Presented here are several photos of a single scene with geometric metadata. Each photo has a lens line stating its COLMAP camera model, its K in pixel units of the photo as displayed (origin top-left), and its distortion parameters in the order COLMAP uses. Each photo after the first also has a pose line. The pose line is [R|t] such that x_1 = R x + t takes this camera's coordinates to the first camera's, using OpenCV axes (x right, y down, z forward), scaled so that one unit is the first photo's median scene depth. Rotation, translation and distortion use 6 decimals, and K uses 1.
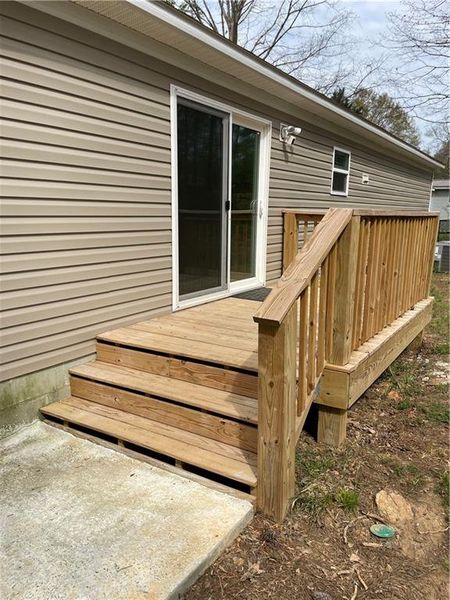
lens RADIAL K [[463.9, 0, 224.6], [0, 463.9, 301.1], [0, 0, 1]] dist [0.010203, 0.002959]
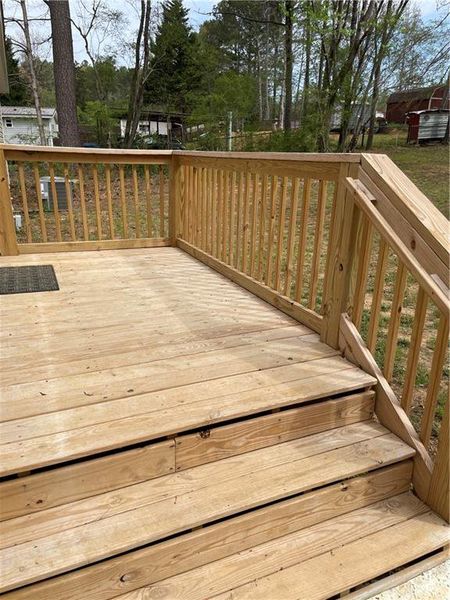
lens RADIAL K [[463.9, 0, 224.1], [0, 463.9, 300.7], [0, 0, 1]] dist [0.010203, 0.002959]
pose [[0.546172, -0.258214, 0.796883, -0.455811], [0.141981, 0.966076, 0.215727, -0.136213], [-0.825553, -0.004682, 0.564305, 0.622215]]
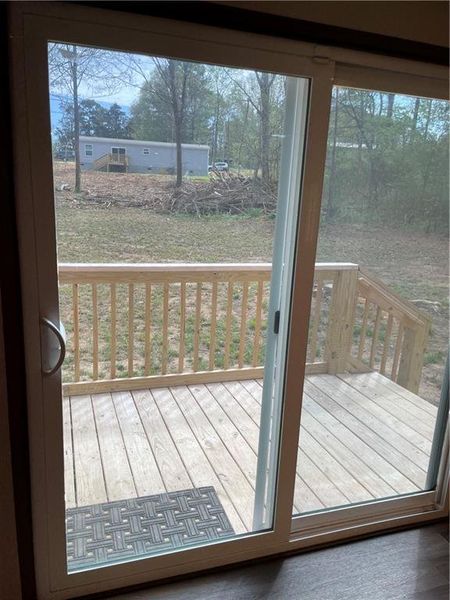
lens RADIAL K [[463.9, 0, 223.9], [0, 463.9, 301.0], [0, 0, 1]] dist [0.010203, 0.002959]
pose [[-0.781038, -0.185197, 0.596390, -0.245543], [0.065113, 0.925658, 0.372717, -0.526212], [-0.621080, 0.329939, -0.710915, 1.873684]]
